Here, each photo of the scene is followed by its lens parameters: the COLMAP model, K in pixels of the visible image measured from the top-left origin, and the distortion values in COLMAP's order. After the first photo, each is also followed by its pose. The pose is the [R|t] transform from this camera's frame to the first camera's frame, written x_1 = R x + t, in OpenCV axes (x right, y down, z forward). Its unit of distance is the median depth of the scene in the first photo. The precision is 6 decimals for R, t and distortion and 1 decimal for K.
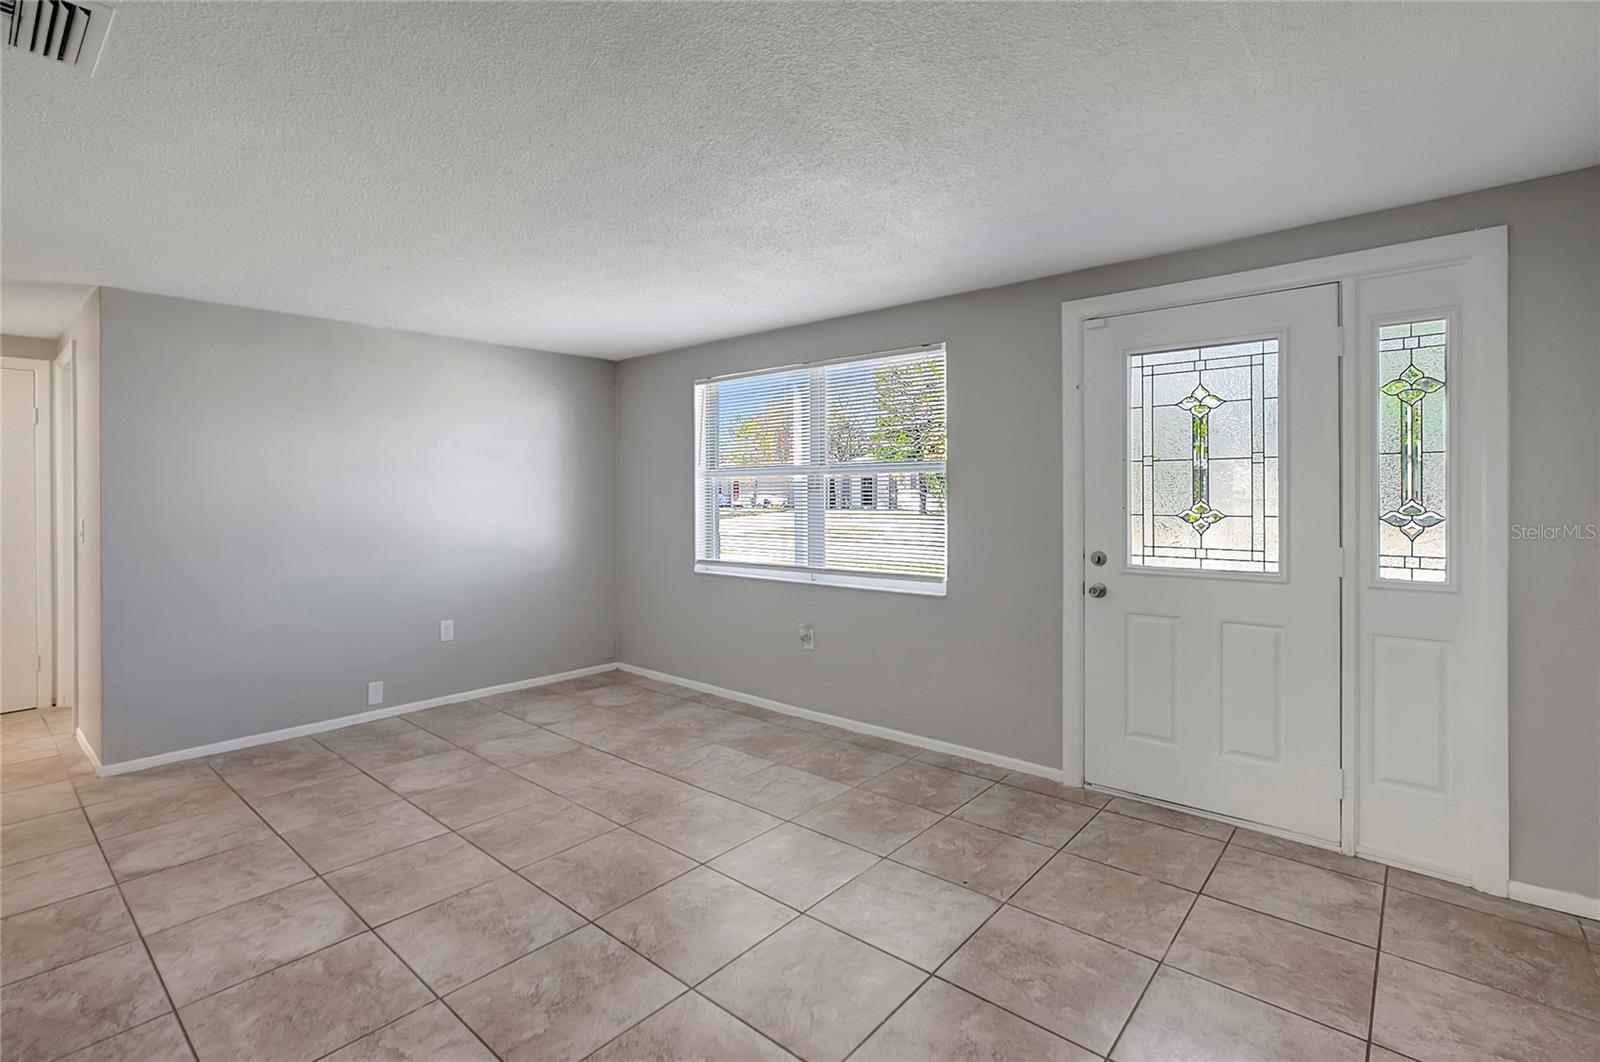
lens RADIAL K [[732.3, 0, 773.1], [0, 732.3, 492.4], [0, 0, 1]] dist [-0.021742, 0.007302]
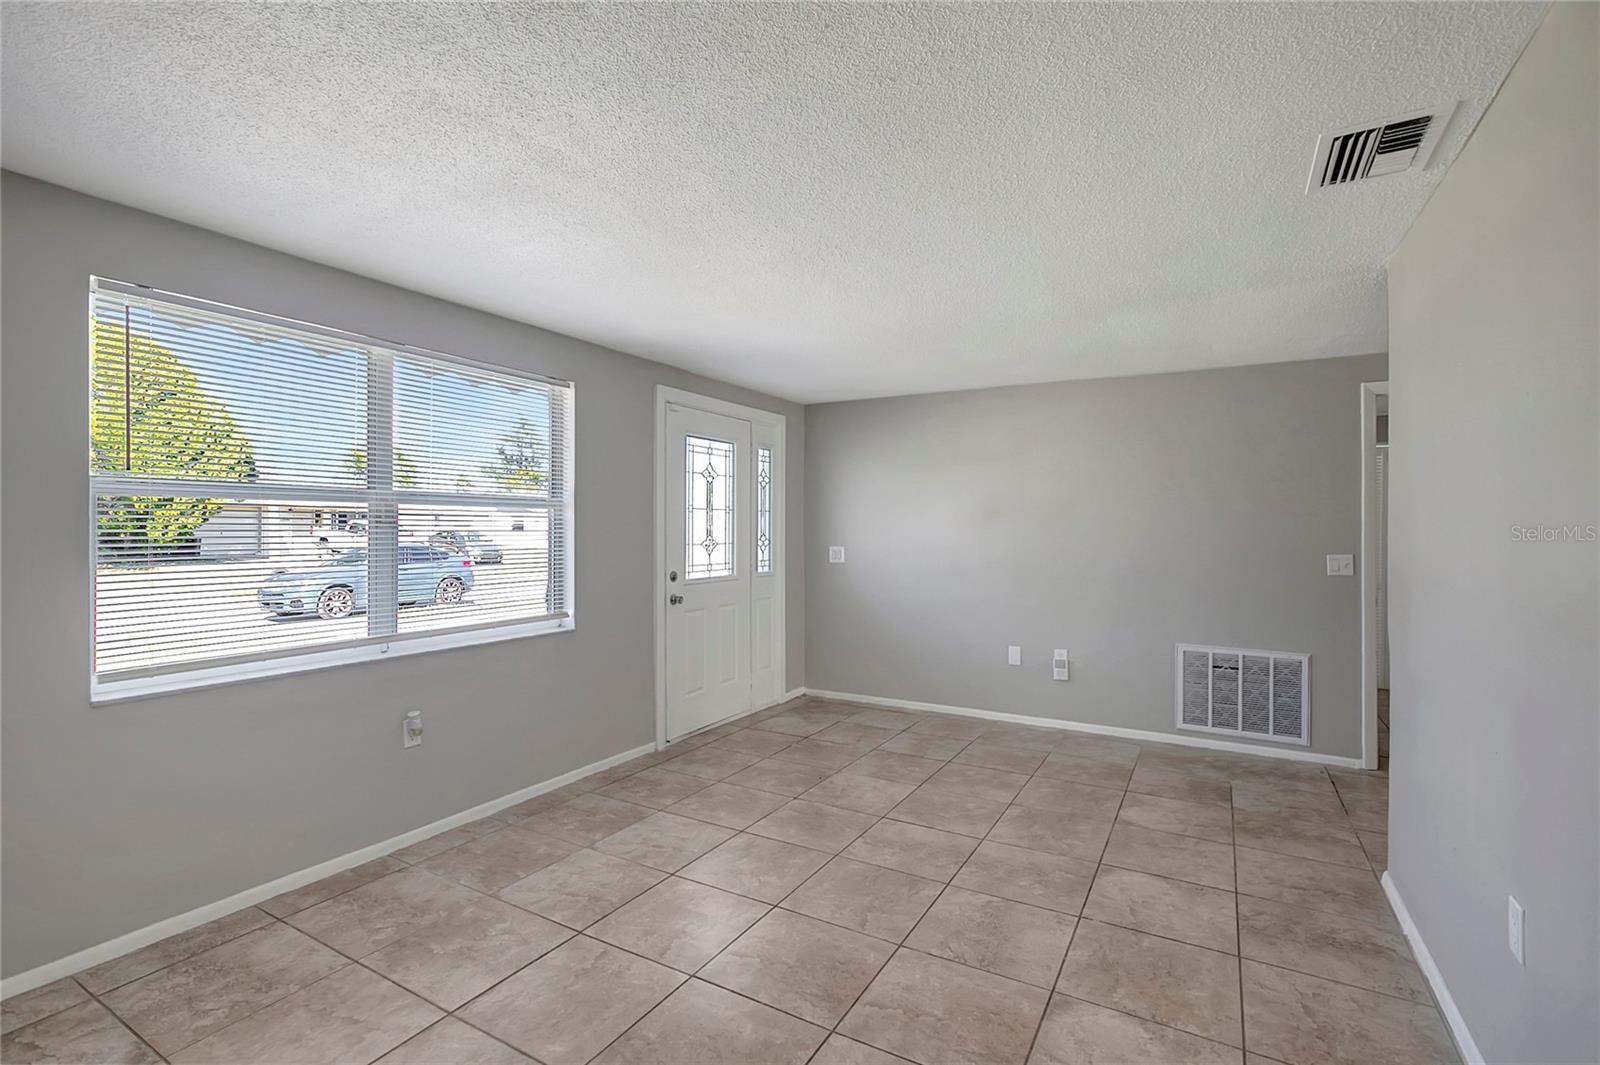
lens RADIAL K [[739.0, 0, 791.9], [0, 739.0, 541.4], [0, 0, 1]] dist [-0.016405, 0.000950]
pose [[-0.195442, -0.010985, 0.980654, -1.063089], [-0.005313, 0.999934, 0.010142, 0.008453], [-0.980701, -0.003228, -0.195487, 1.141527]]
